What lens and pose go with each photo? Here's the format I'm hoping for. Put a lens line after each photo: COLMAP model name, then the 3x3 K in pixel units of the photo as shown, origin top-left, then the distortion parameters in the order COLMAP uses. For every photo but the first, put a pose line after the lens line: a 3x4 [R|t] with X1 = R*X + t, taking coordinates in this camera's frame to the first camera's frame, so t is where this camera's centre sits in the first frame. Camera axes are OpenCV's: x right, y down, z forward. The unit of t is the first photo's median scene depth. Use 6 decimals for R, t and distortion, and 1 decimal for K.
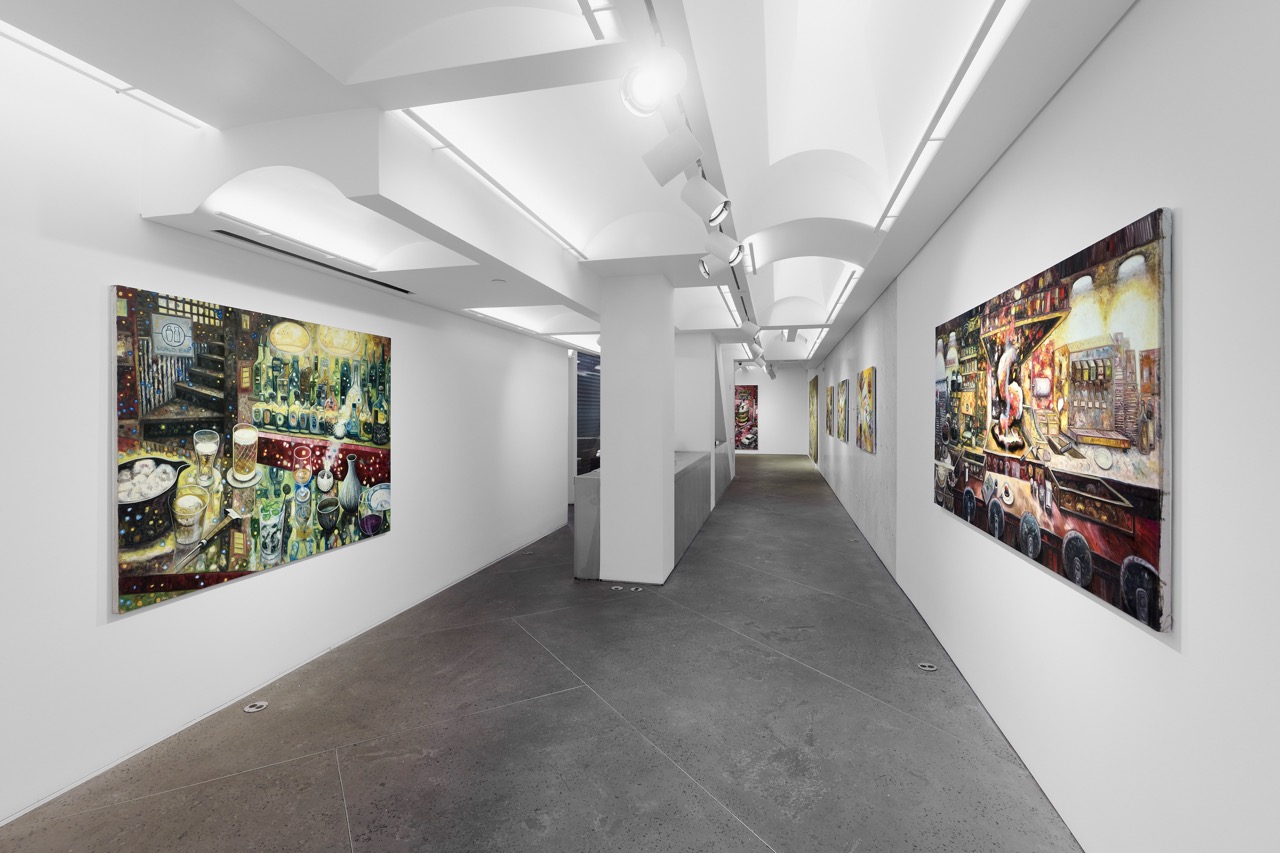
lens RADIAL K [[577.4, 0, 634.3], [0, 577.4, 411.1], [0, 0, 1]] dist [-0.006474, 0.000623]
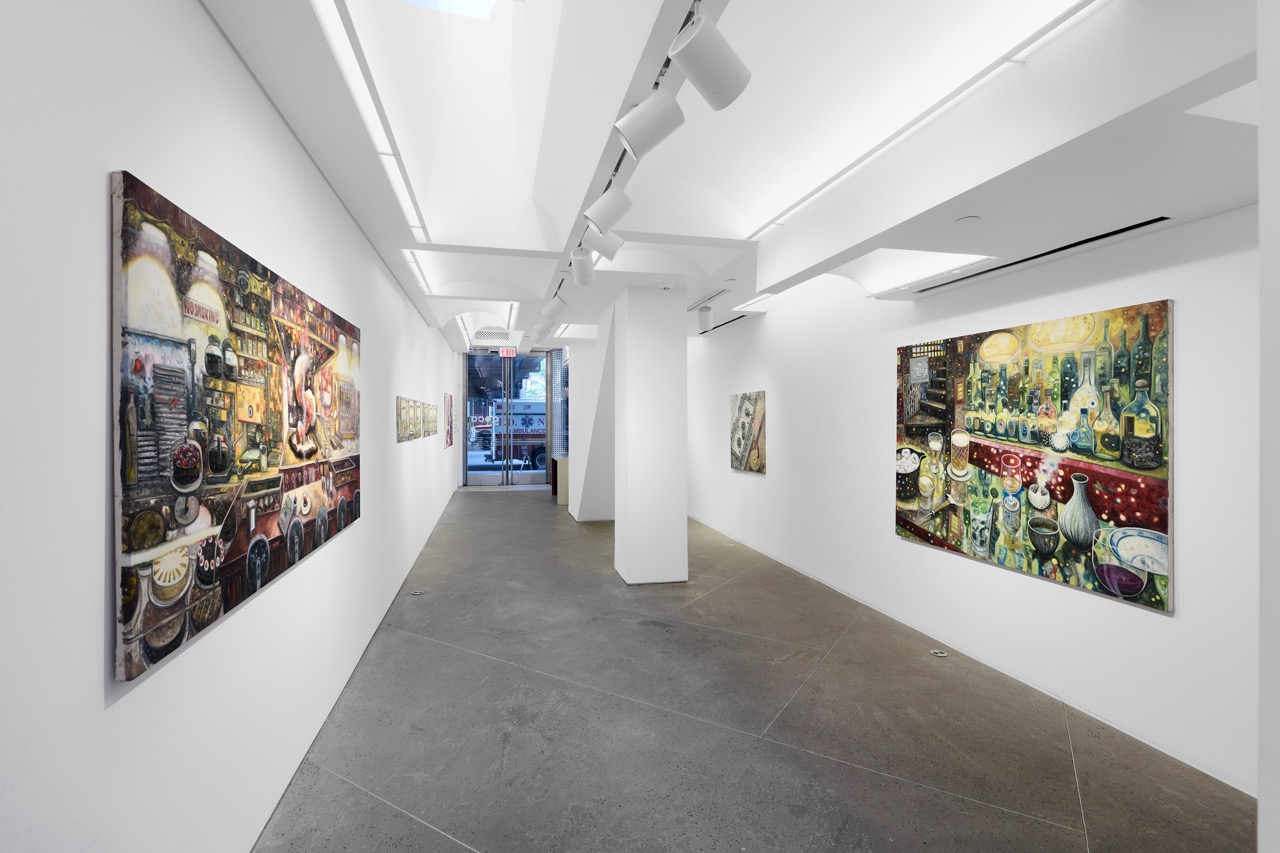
lens RADIAL K [[593.6, 0, 639.1], [0, 593.6, 418.3], [0, 0, 1]] dist [0.000073, -0.000580]
pose [[-0.886593, -0.001971, -0.462546, 0.535932], [0.000537, 0.999986, -0.005290, 0.004937], [0.462549, -0.004938, -0.886580, 1.876110]]
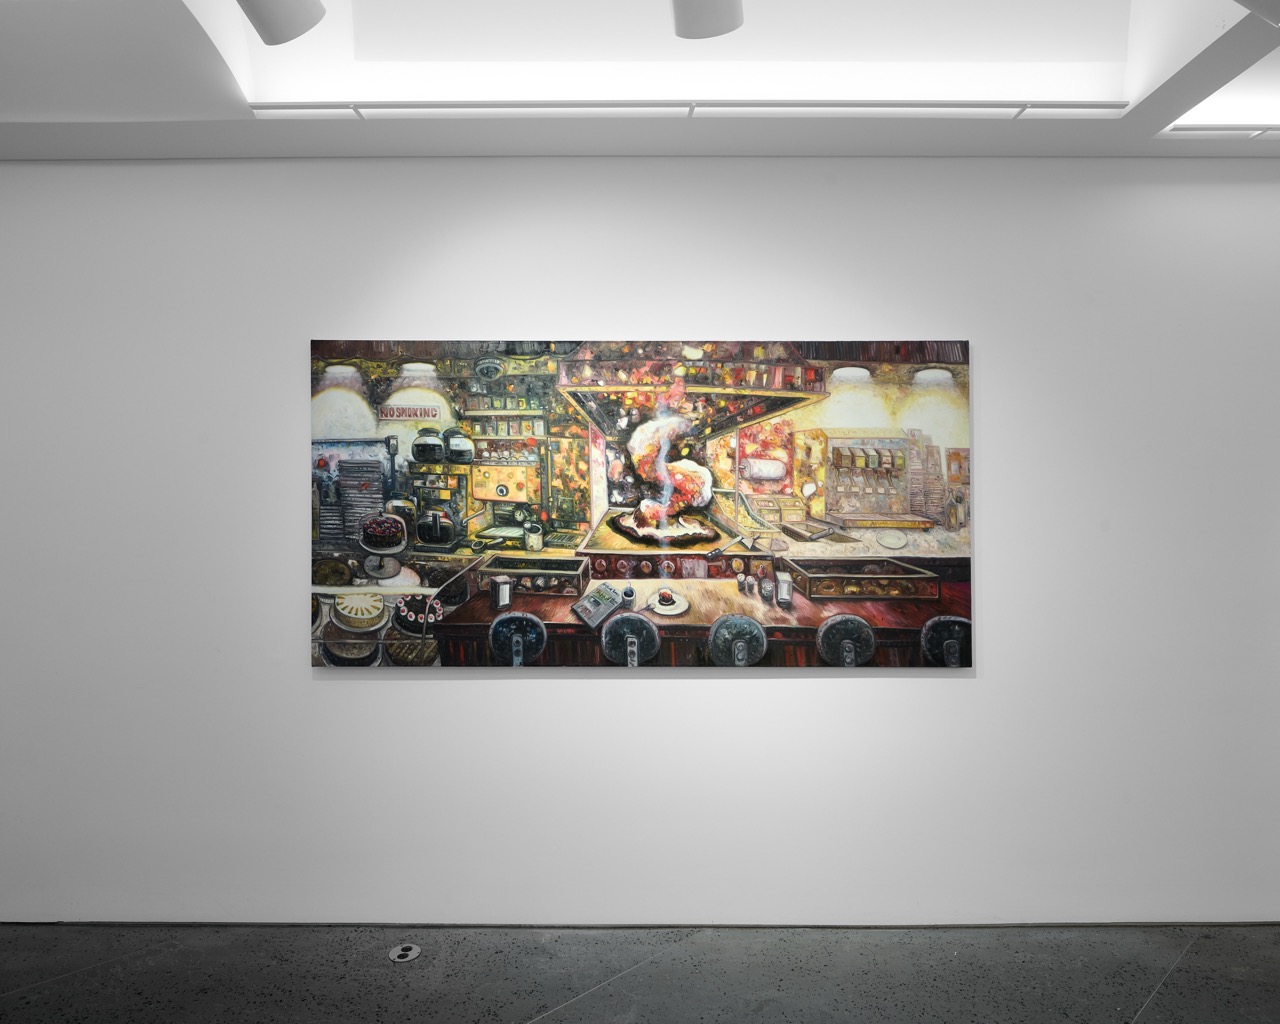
lens RADIAL K [[855.8, 0, 640.2], [0, 855.8, 494.9], [0, 0, 1]] dist [-0.003849, -0.005635]
pose [[-0.230684, 0.010055, 0.972977, -0.418068], [-0.001587, 0.999941, -0.010710, 0.009396], [-0.973027, -0.004015, -0.230654, 1.141929]]
